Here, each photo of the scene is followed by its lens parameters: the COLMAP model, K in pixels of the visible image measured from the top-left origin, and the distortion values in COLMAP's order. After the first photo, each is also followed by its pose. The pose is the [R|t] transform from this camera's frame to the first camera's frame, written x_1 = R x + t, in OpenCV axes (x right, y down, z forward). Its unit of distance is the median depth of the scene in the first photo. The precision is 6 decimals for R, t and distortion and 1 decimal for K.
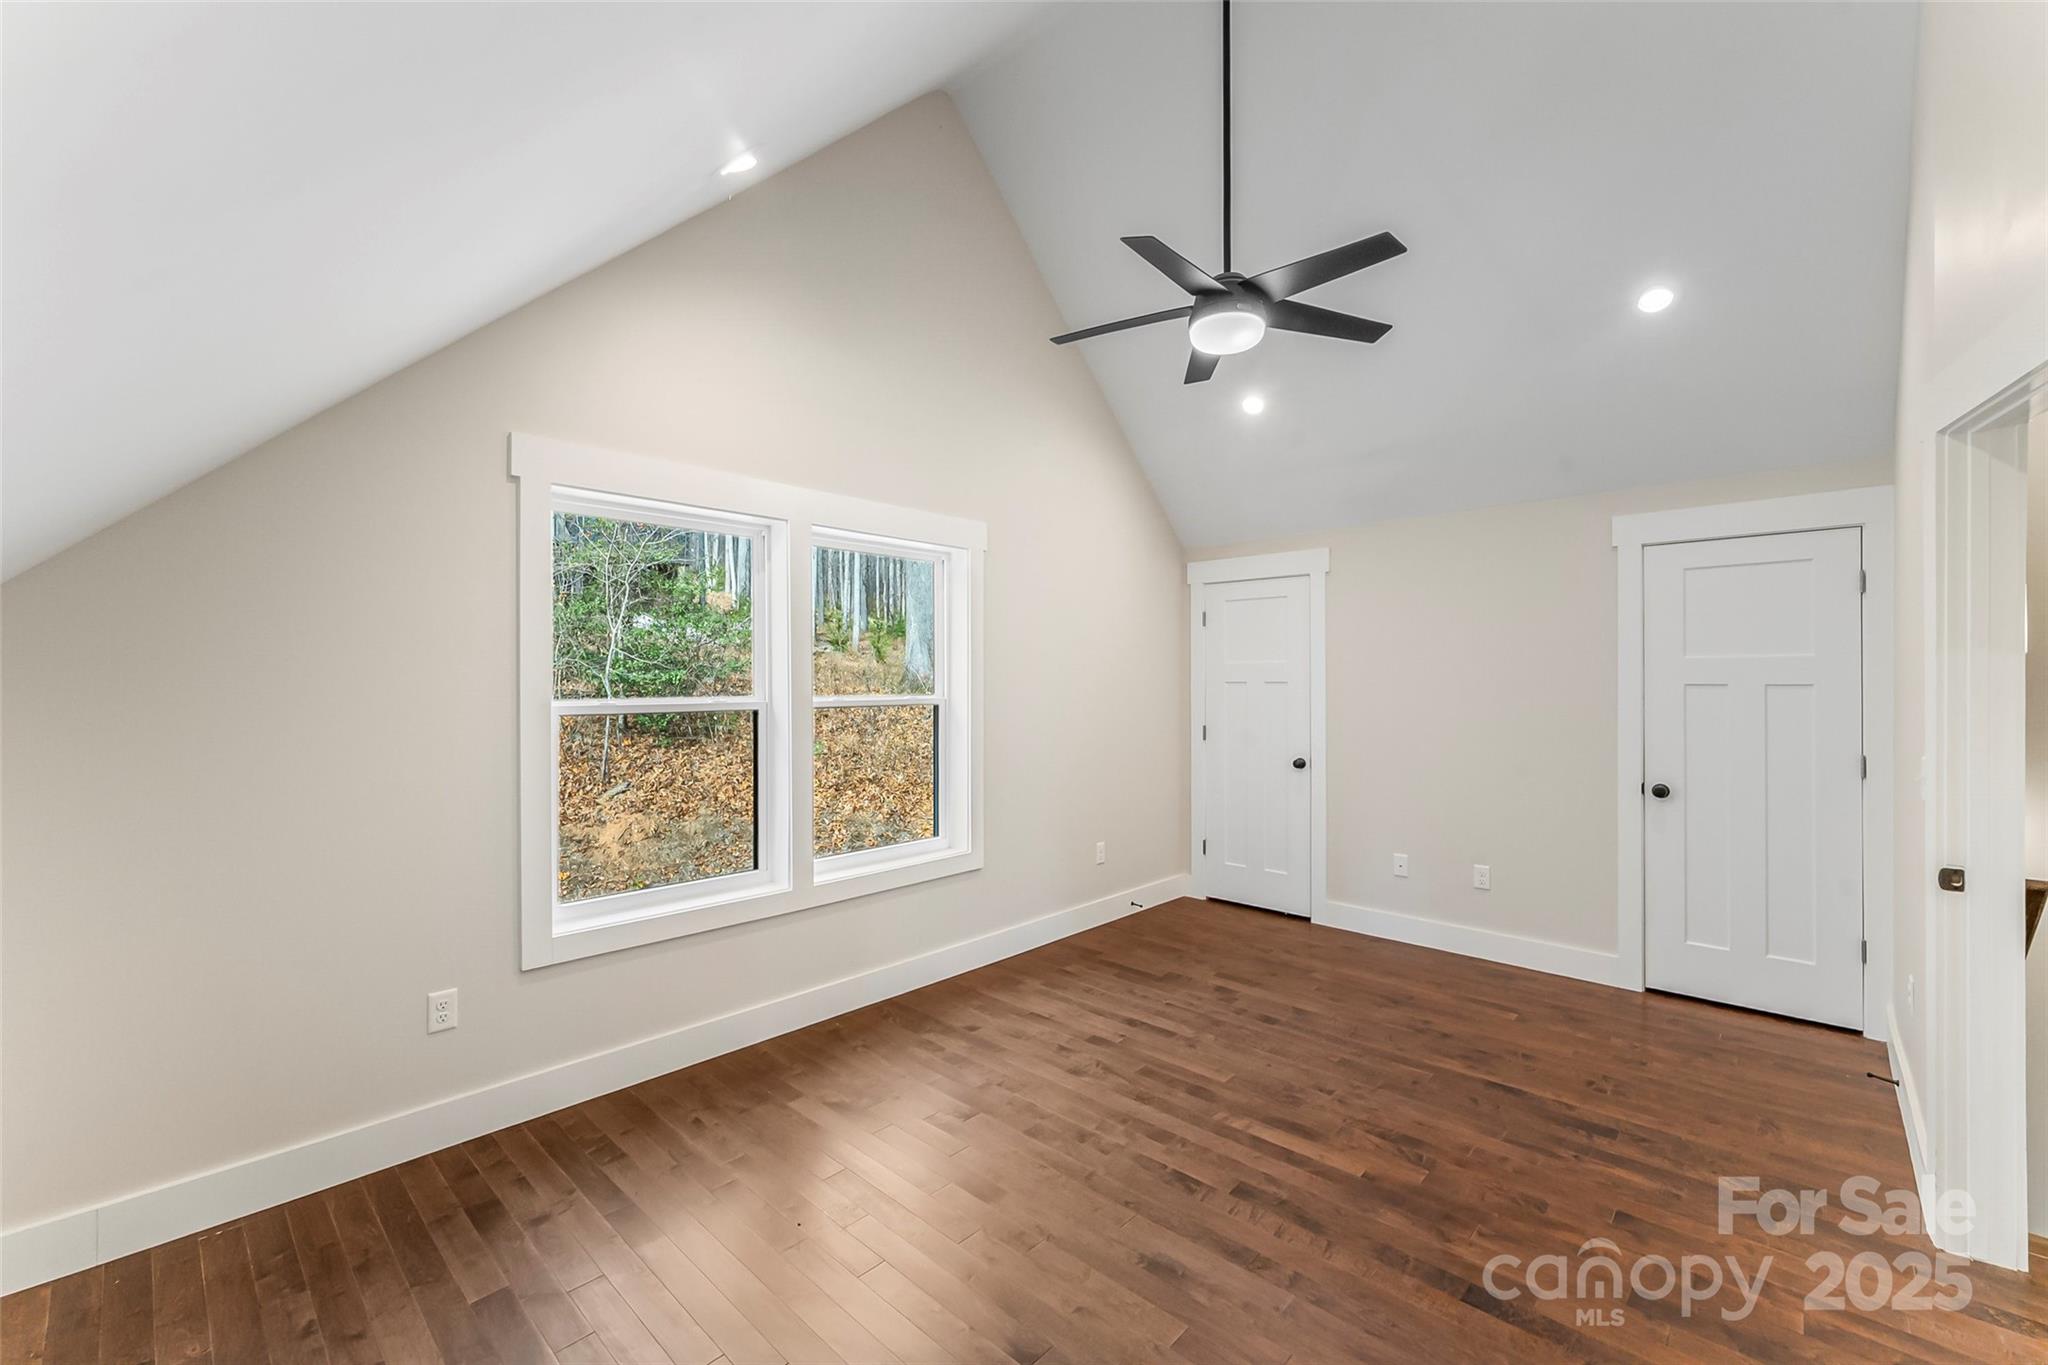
lens RADIAL K [[841.3, 0, 1008.0], [0, 841.3, 687.7], [0, 0, 1]] dist [0.002302, 0.000074]
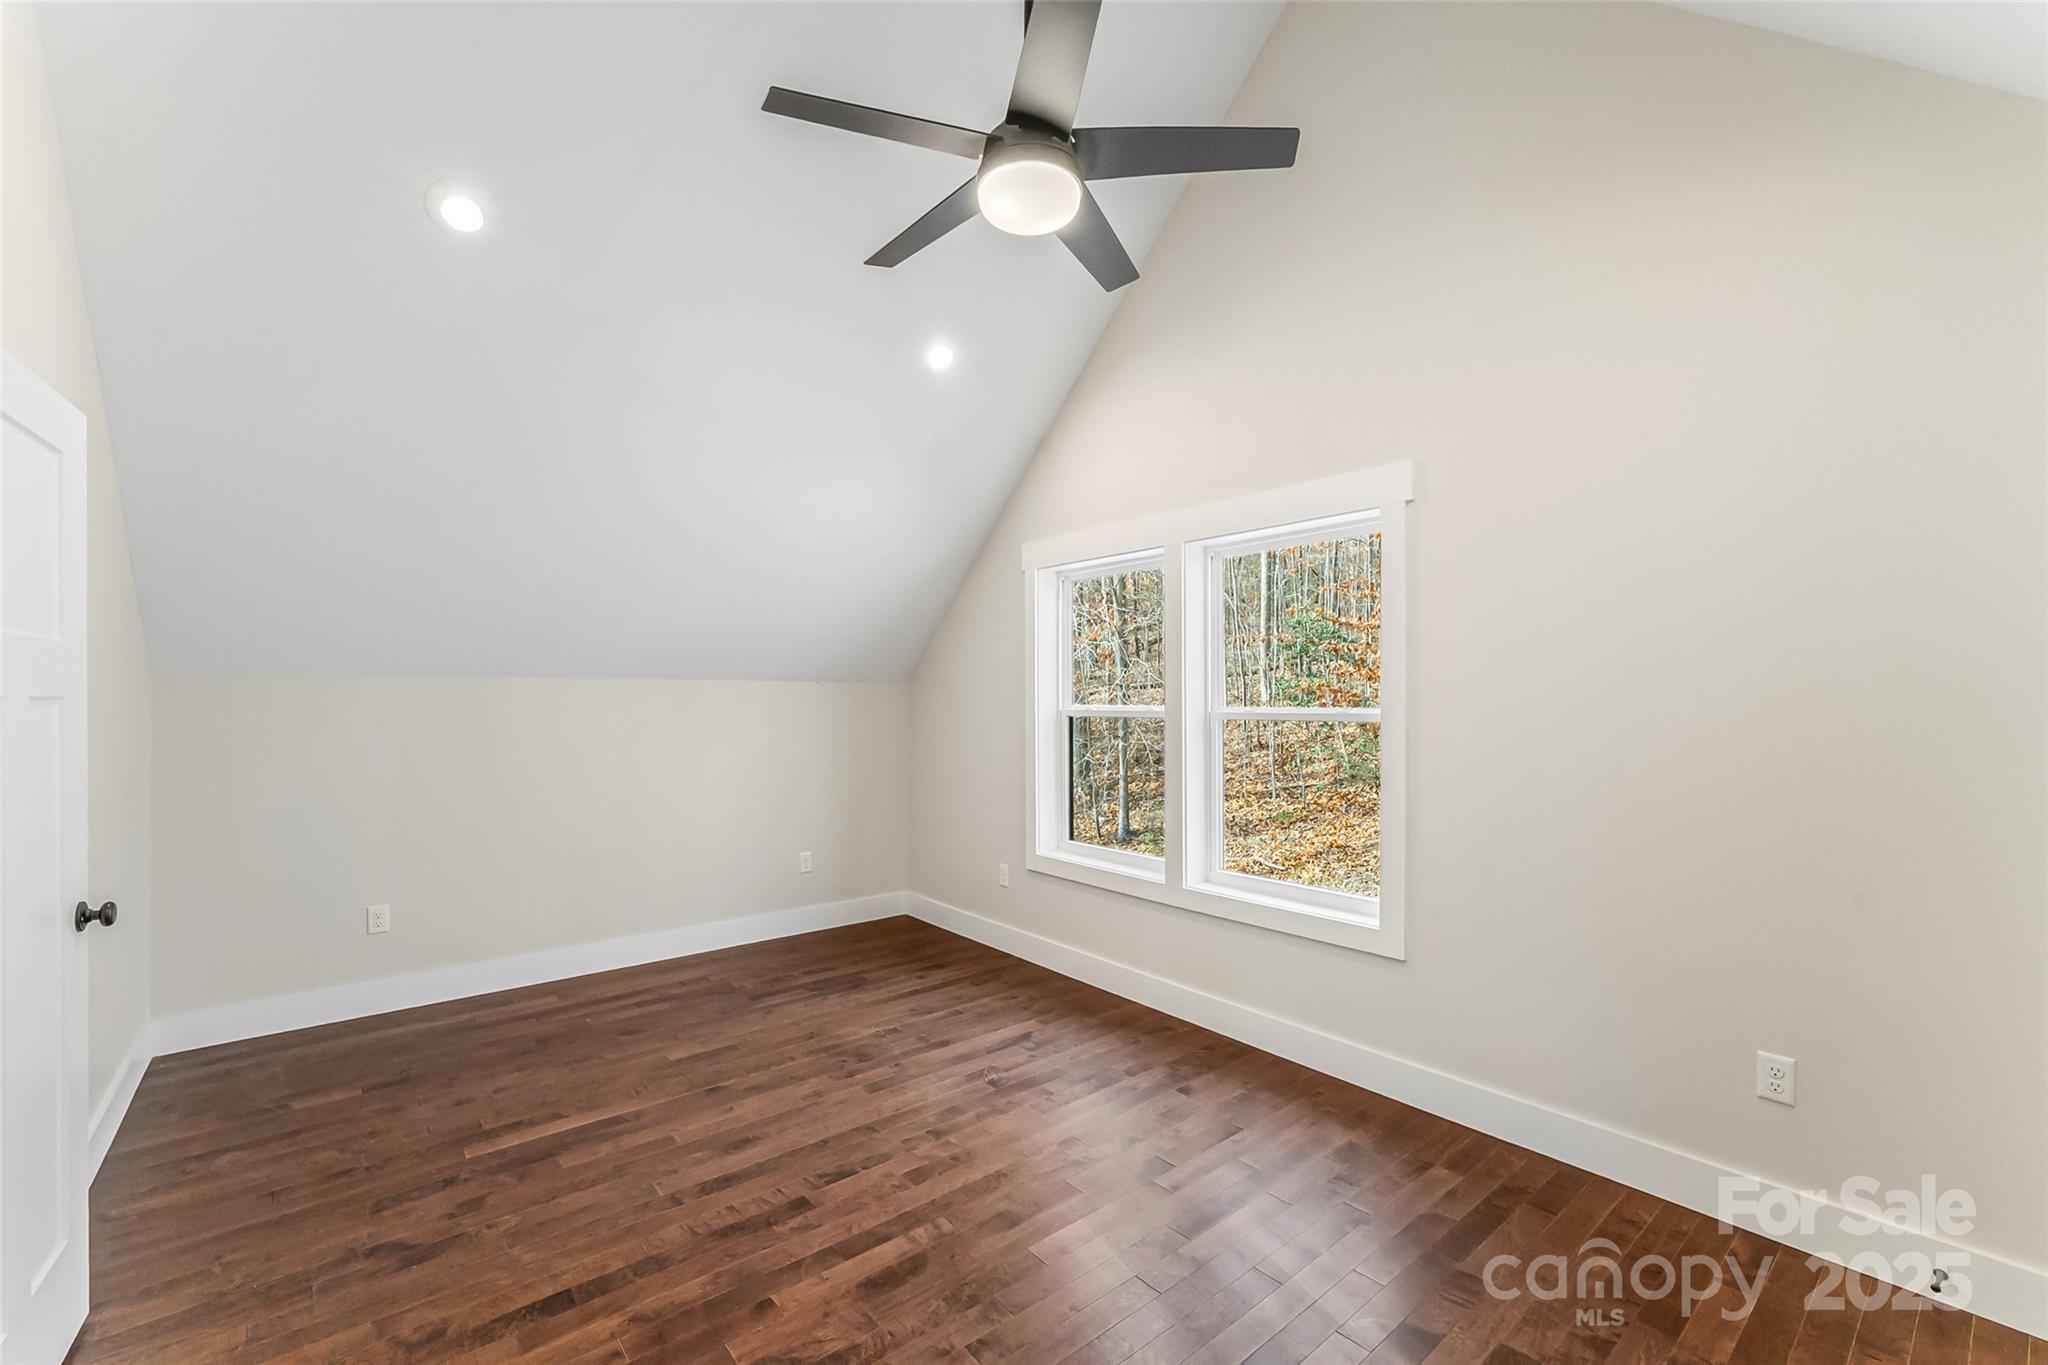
lens RADIAL K [[841.3, 0, 1014.3], [0, 841.3, 664.3], [0, 0, 1]] dist [0.002302, 0.000074]
pose [[-0.125860, -0.043160, -0.991109, 1.116545], [-0.007426, 0.999066, -0.042564, 0.008899], [0.992020, 0.002003, -0.126063, 1.225673]]
